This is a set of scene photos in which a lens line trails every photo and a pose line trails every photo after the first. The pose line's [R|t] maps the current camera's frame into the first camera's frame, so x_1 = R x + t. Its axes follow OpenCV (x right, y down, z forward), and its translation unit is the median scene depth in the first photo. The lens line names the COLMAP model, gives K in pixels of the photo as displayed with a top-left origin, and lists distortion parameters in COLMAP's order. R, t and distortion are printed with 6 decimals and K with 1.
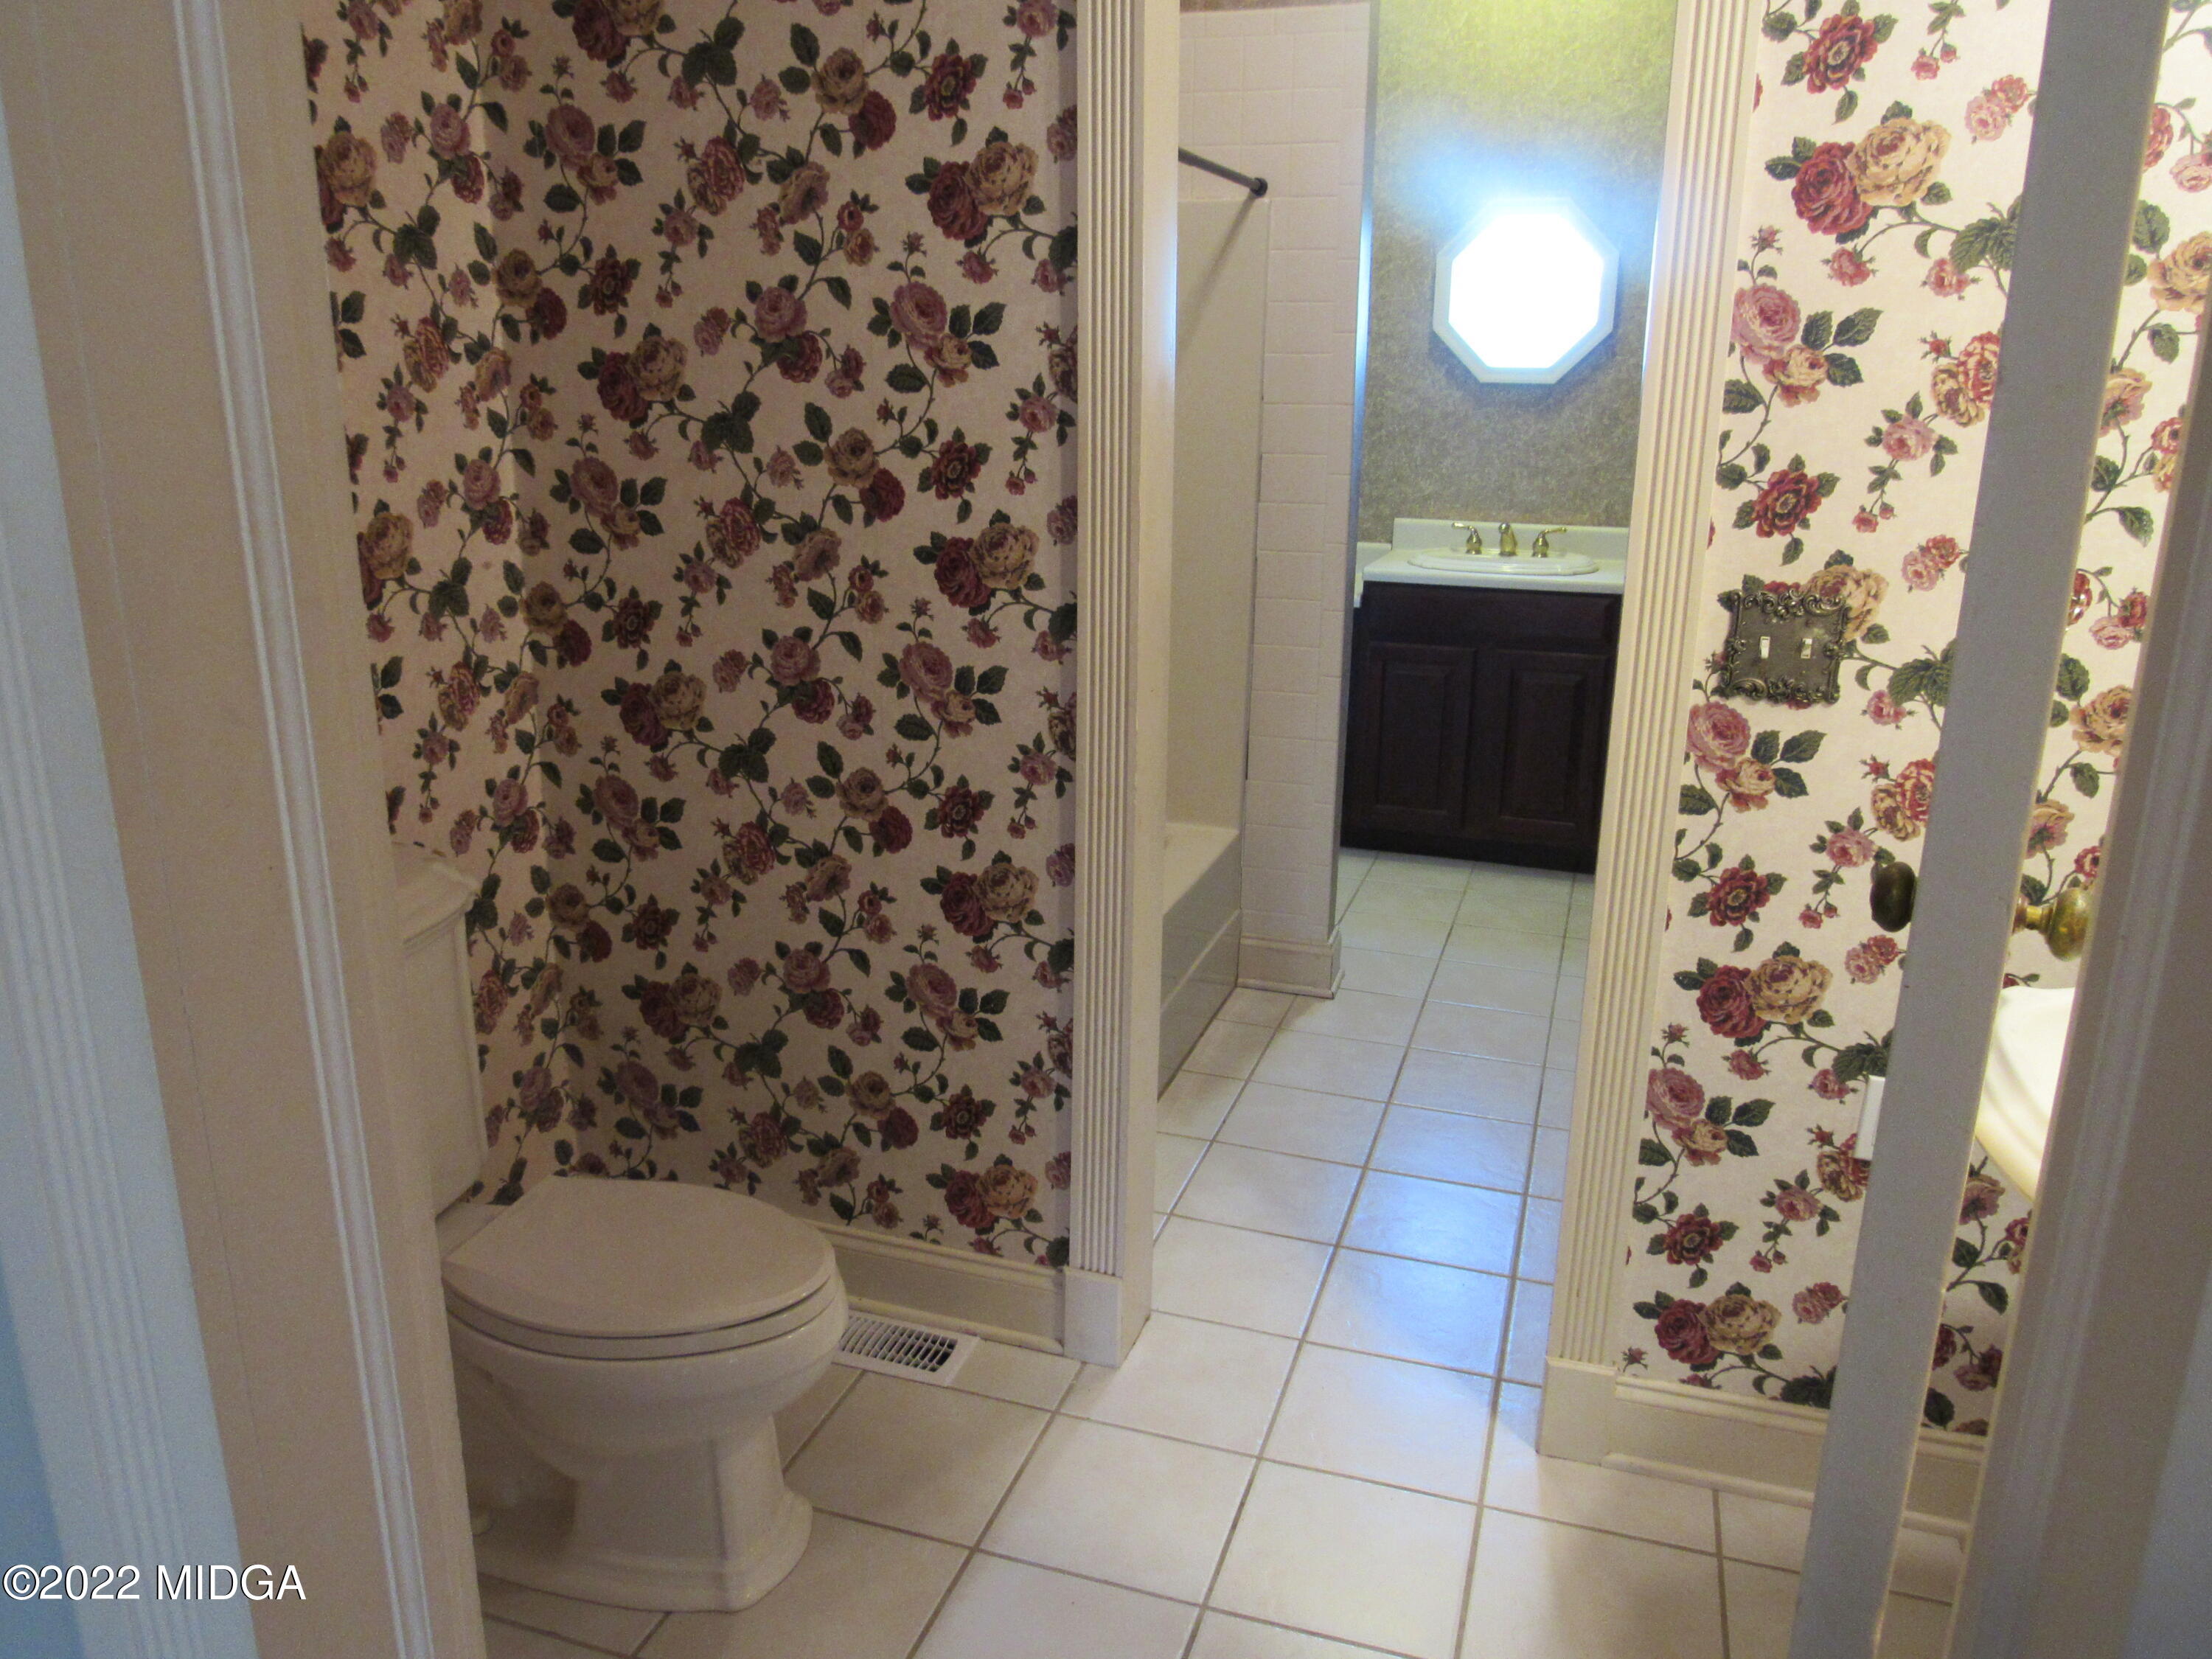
lens RADIAL K [[1579.9, 0, 1104.4], [0, 1579.9, 821.5], [0, 0, 1]] dist [-0.030659, 0.004956]
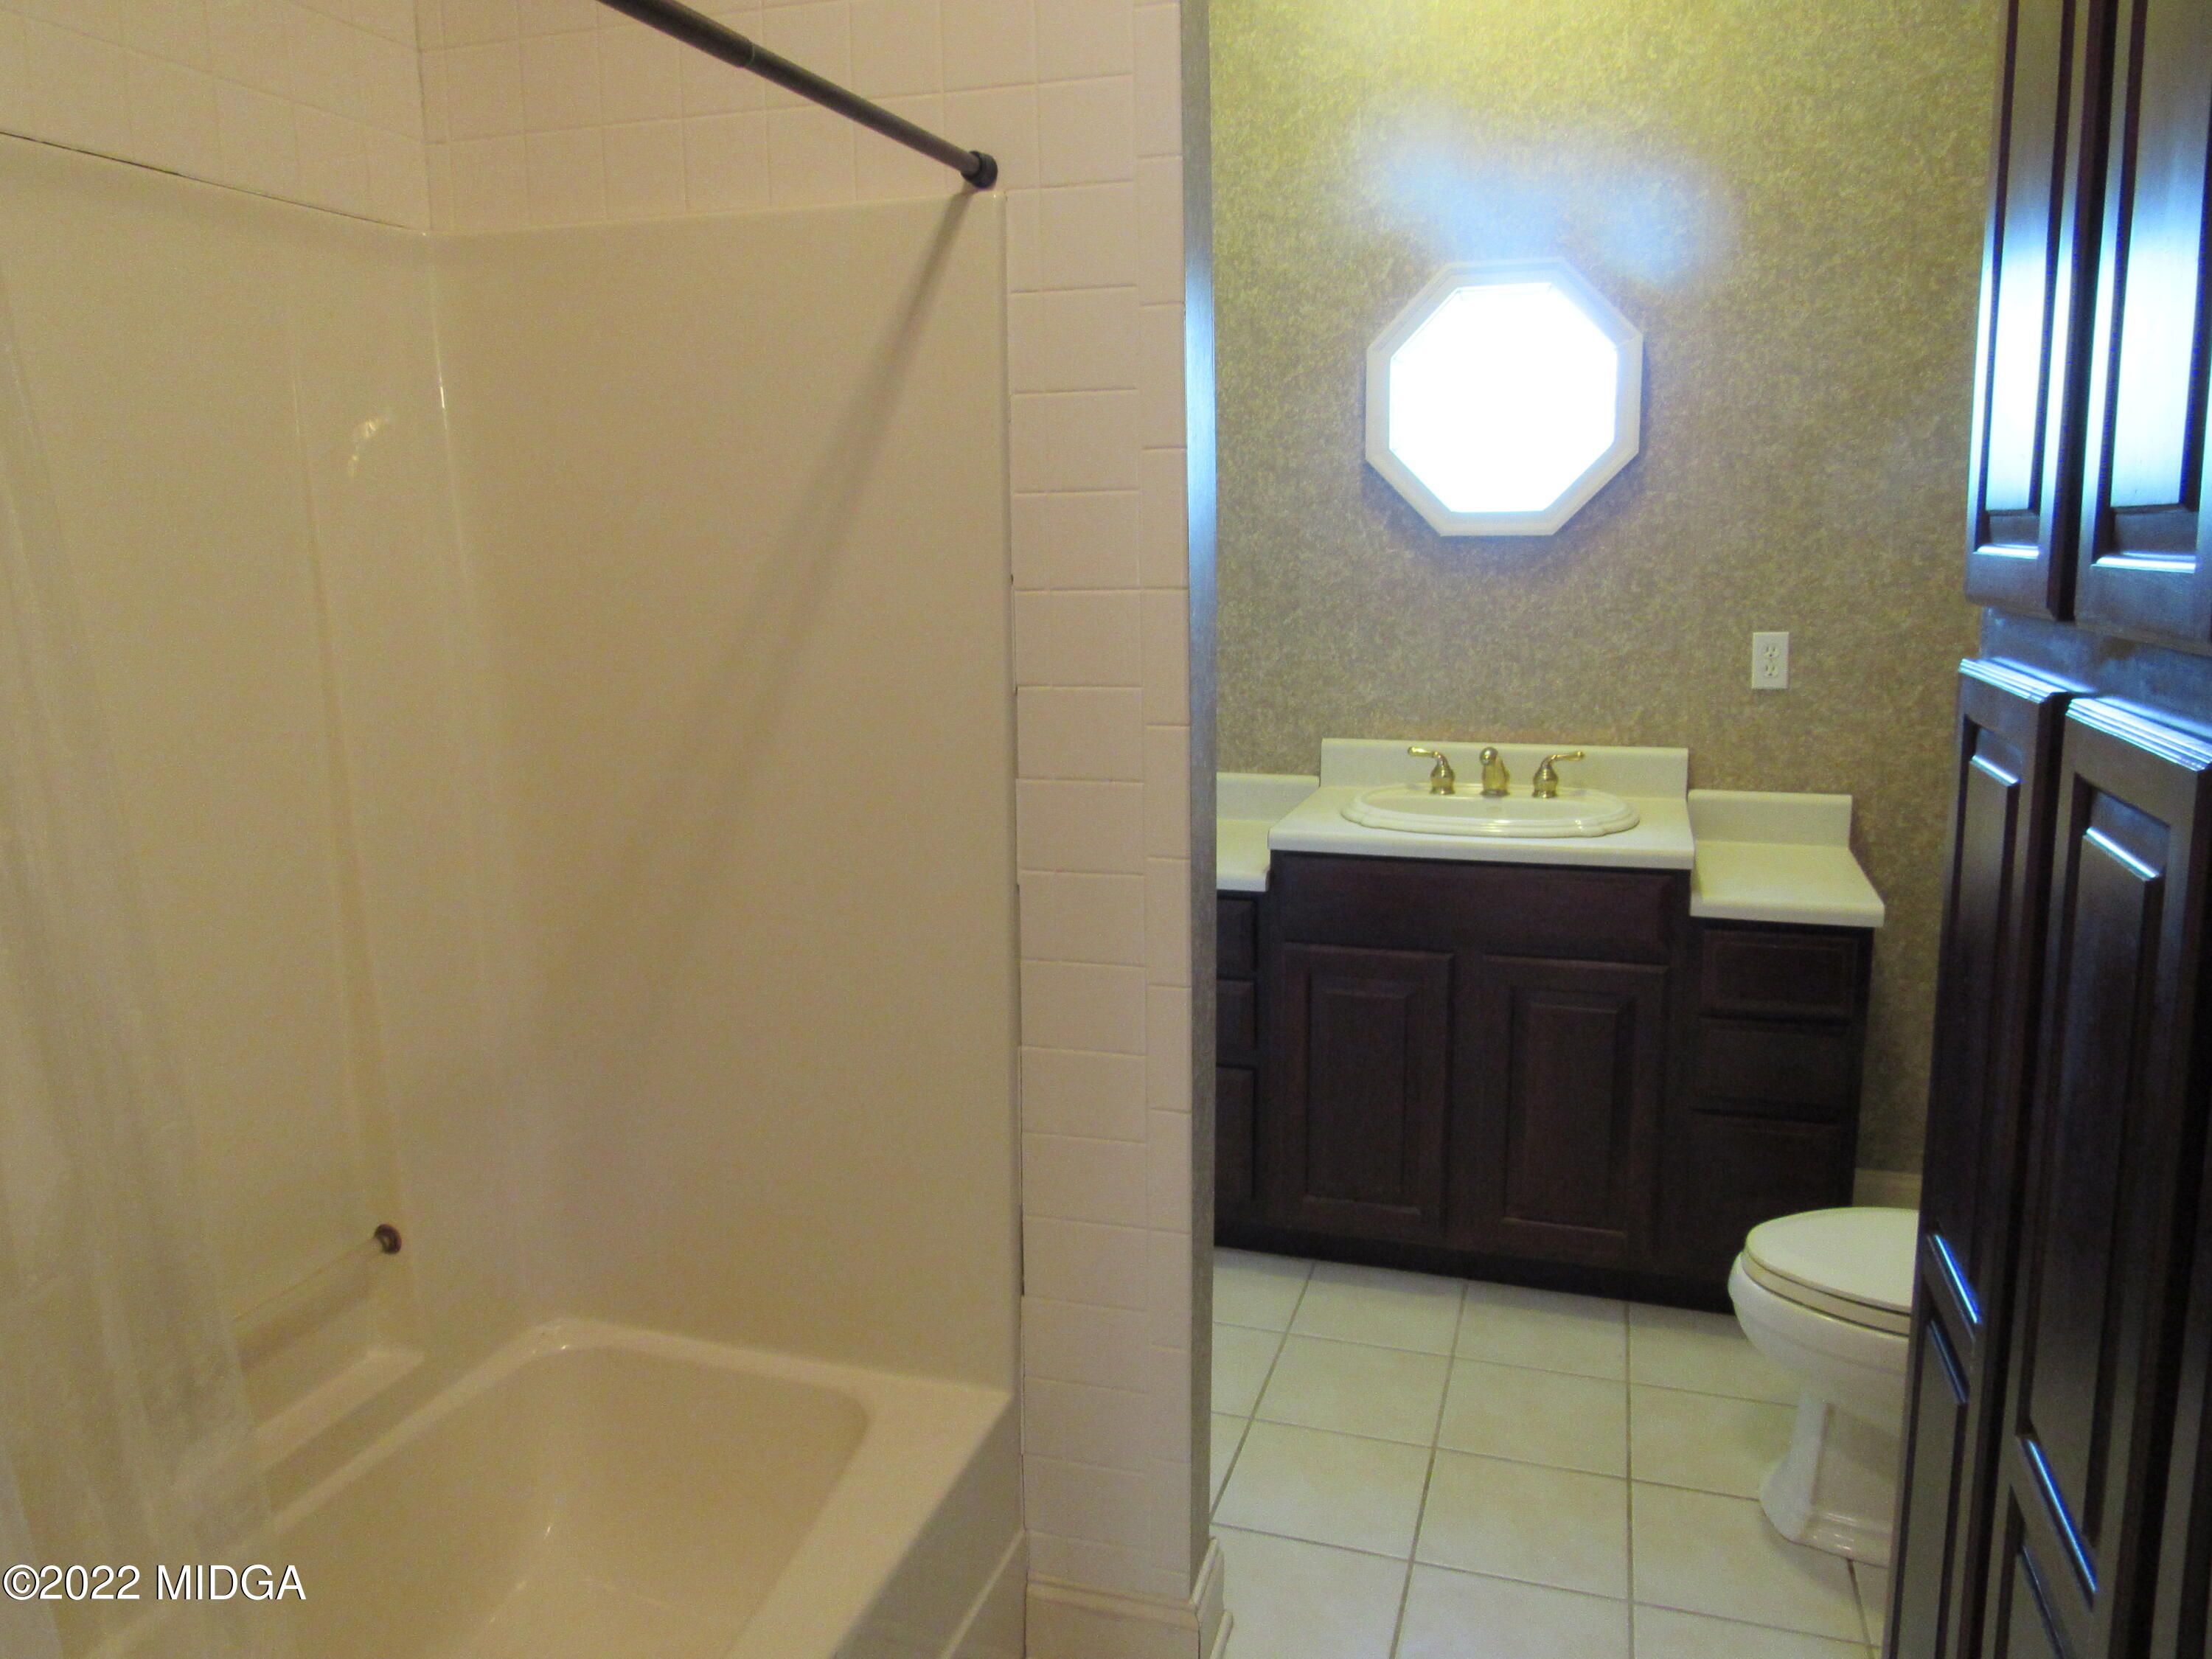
lens RADIAL K [[1579.9, 0, 1107.8], [0, 1579.9, 821.7], [0, 0, 1]] dist [-0.030659, 0.004956]
pose [[0.999576, -0.026623, 0.011791, 0.089281], [0.027655, 0.994766, -0.098368, -0.099463], [-0.009111, 0.098652, 0.995080, 0.358912]]
